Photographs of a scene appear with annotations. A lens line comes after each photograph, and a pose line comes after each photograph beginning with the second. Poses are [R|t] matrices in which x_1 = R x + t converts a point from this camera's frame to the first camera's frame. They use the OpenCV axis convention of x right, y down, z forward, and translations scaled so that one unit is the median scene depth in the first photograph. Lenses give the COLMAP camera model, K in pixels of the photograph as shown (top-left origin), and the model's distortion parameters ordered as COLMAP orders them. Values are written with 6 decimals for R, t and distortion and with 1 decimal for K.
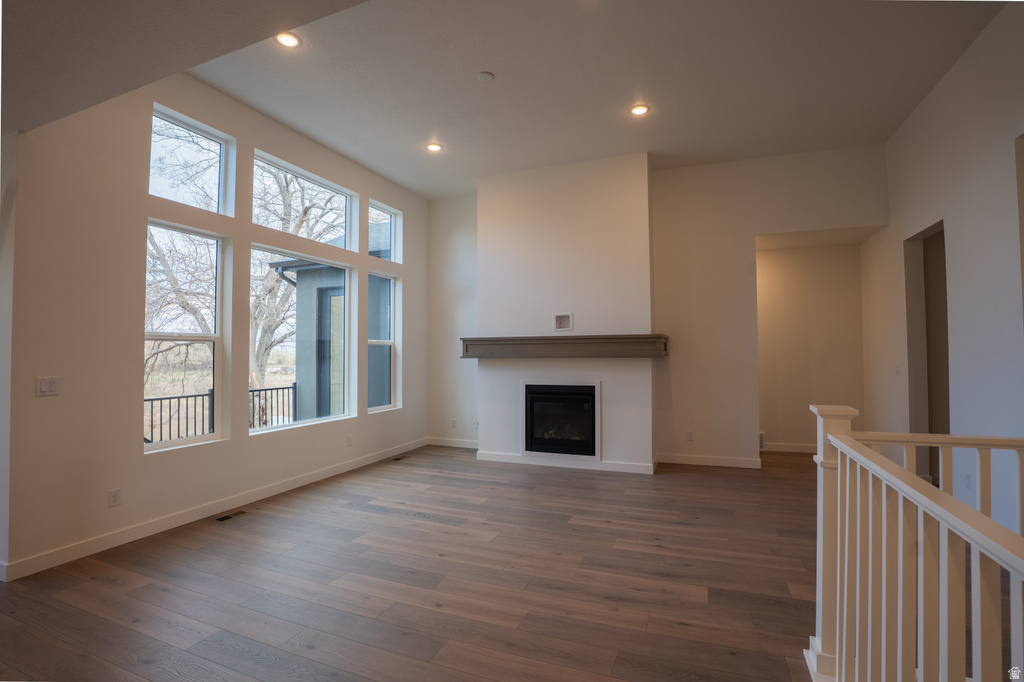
lens RADIAL K [[475.8, 0, 507.1], [0, 475.8, 341.7], [0, 0, 1]] dist [-0.048085, 0.008984]
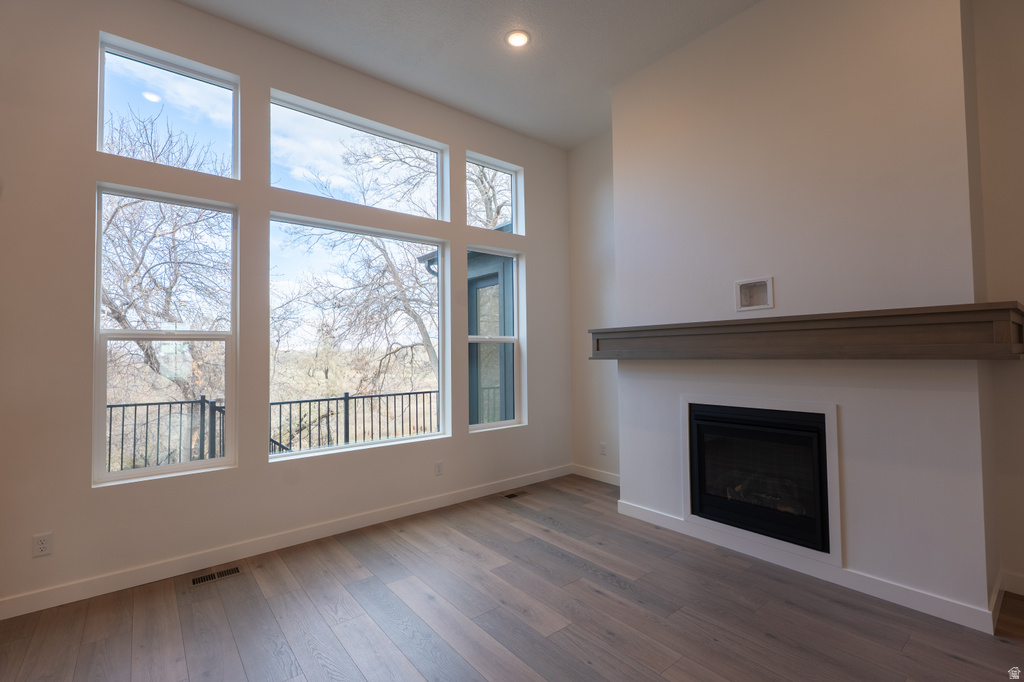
lens RADIAL K [[475.8, 0, 499.0], [0, 475.8, 343.9], [0, 0, 1]] dist [-0.048085, 0.008984]
pose [[0.889478, -0.018790, -0.456592, 0.101990], [0.022036, 0.999756, 0.001785, 0.009296], [0.456447, -0.011649, 0.889674, 0.367193]]
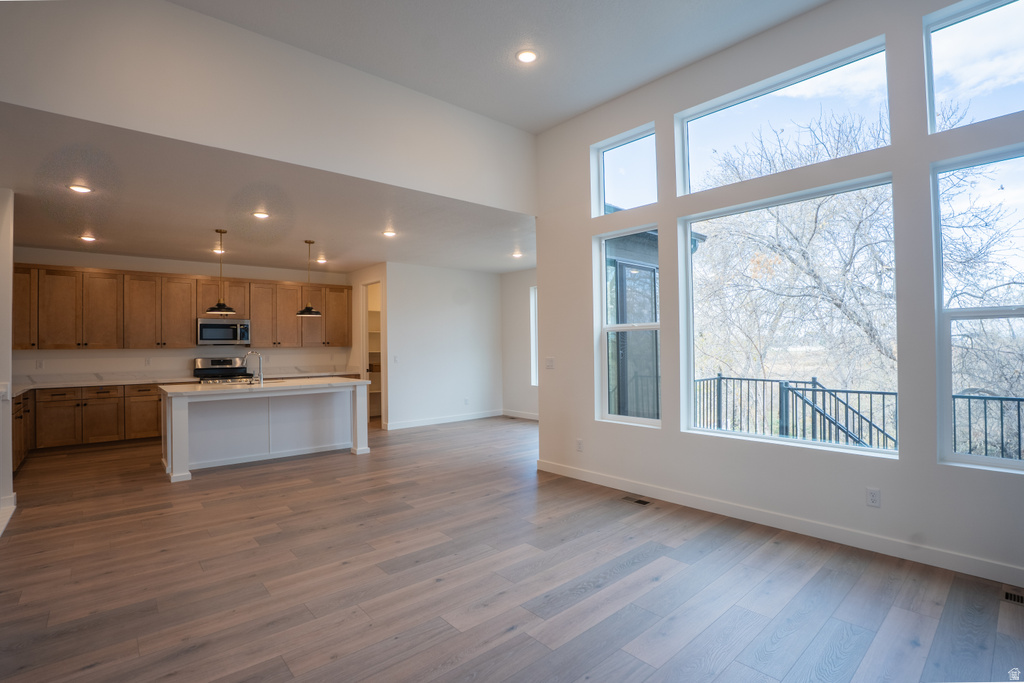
lens RADIAL K [[475.8, 0, 518.2], [0, 475.8, 342.7], [0, 0, 1]] dist [-0.048085, 0.008984]
pose [[-0.429123, 0.000006, -0.903246, 0.310634], [0.034064, 0.999289, -0.016177, 0.021653], [0.902603, -0.037710, -0.428818, 0.820841]]
